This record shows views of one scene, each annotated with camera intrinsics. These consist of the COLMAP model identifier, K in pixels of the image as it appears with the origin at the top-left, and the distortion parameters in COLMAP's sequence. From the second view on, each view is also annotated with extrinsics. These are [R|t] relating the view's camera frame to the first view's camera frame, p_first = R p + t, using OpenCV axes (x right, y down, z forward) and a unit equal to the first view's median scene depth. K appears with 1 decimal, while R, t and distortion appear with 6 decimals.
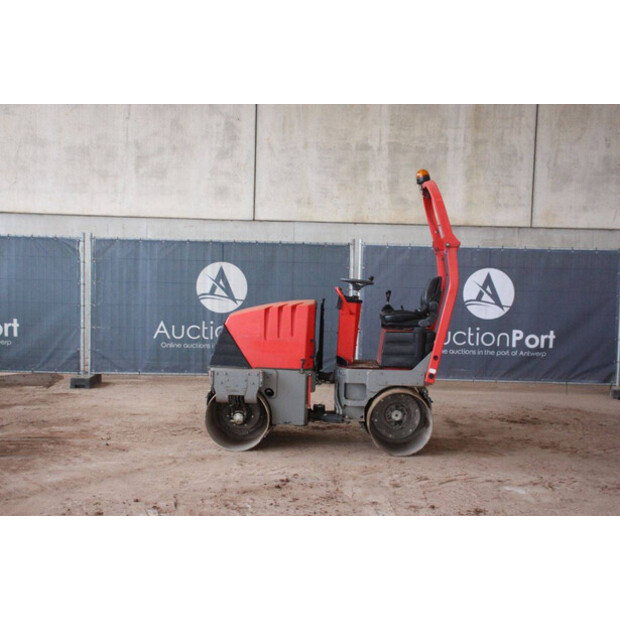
lens RADIAL K [[878.4, 0, 315.5], [0, 878.4, 309.8], [0, 0, 1]] dist [0.088715, 0.000000]
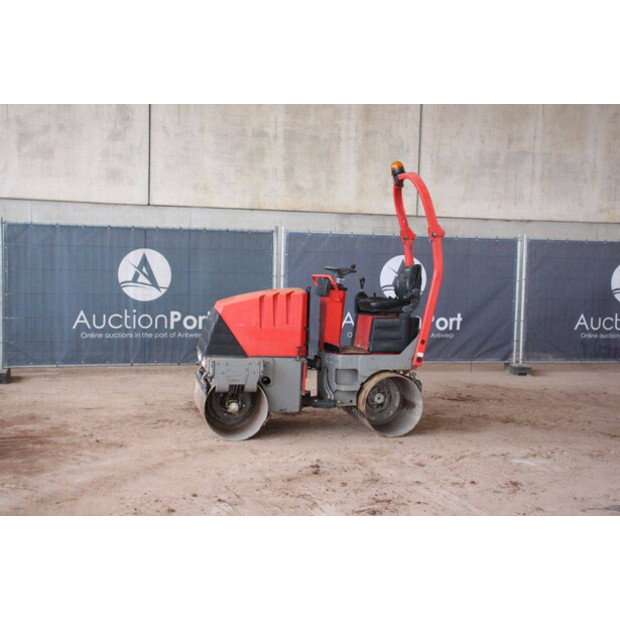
lens RADIAL K [[875.0, 0, 317.5], [0, 875.0, 311.1], [0, 0, 1]] dist [0.085200, 0.000000]
pose [[0.967993, -0.016344, 0.250446, -0.215733], [0.011209, 0.999697, 0.021917, -0.005921], [-0.250728, -0.018408, 0.967882, 0.016849]]
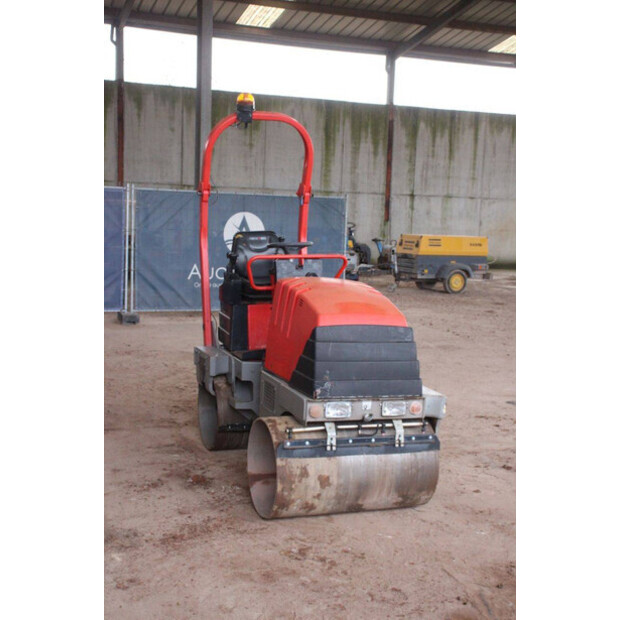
lens RADIAL K [[878.4, 0, 317.7], [0, 878.4, 315.6], [0, 0, 1]] dist [0.088715, 0.000000]
pose [[-0.378912, -0.156425, 0.912117, -0.591445], [0.002755, 0.985416, 0.170140, -0.091236], [-0.925429, 0.066981, -0.372955, 1.156757]]
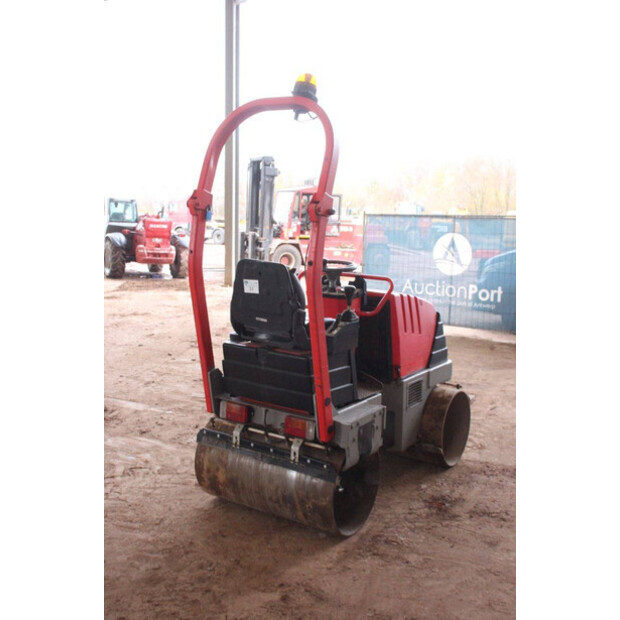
lens RADIAL K [[696.2, 0, 304.9], [0, 696.2, 314.6], [0, 0, 1]] dist [-0.007001, 0.000000]
pose [[-0.535349, 0.080161, -0.840818, 0.473765], [-0.083141, 0.985650, 0.146904, -0.066702], [0.840529, 0.148552, -0.521003, 1.167571]]
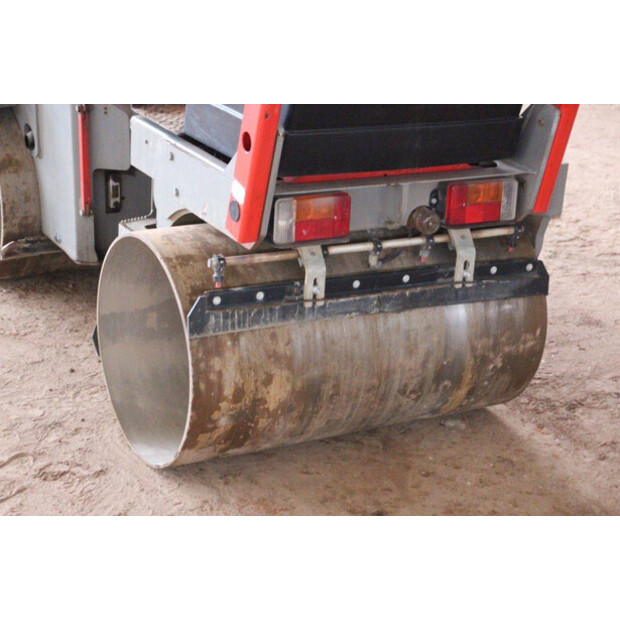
lens RADIAL K [[1469.7, 0, 310.4], [0, 1469.7, 307.4], [0, 0, 1]] dist [0.422232, 0.000000]
pose [[0.496970, 0.302123, -0.813476, 0.426885], [-0.086756, 0.950036, 0.299840, -0.022013], [0.863420, -0.078438, 0.498350, 0.707155]]
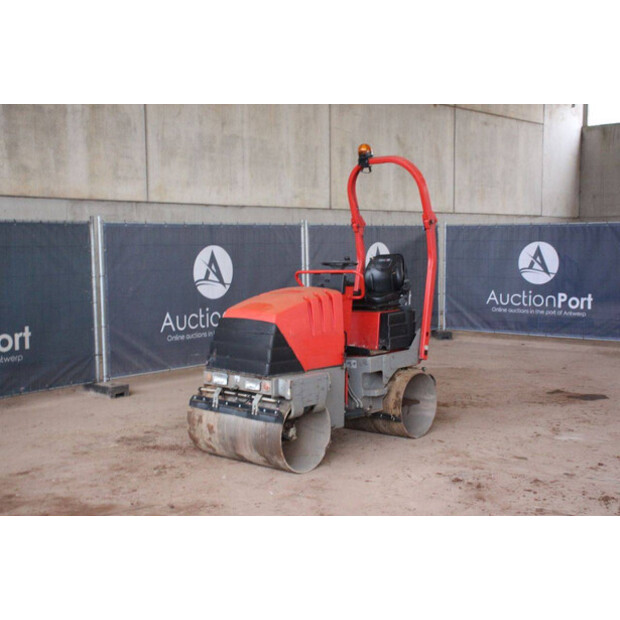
lens RADIAL K [[878.4, 0, 314.6], [0, 878.4, 318.3], [0, 0, 1]] dist [0.088715, 0.000000]
pose [[0.624881, -0.101117, 0.774144, -0.631017], [0.069400, 0.994846, 0.073925, -0.041093], [-0.777629, 0.007531, 0.628678, 0.407255]]
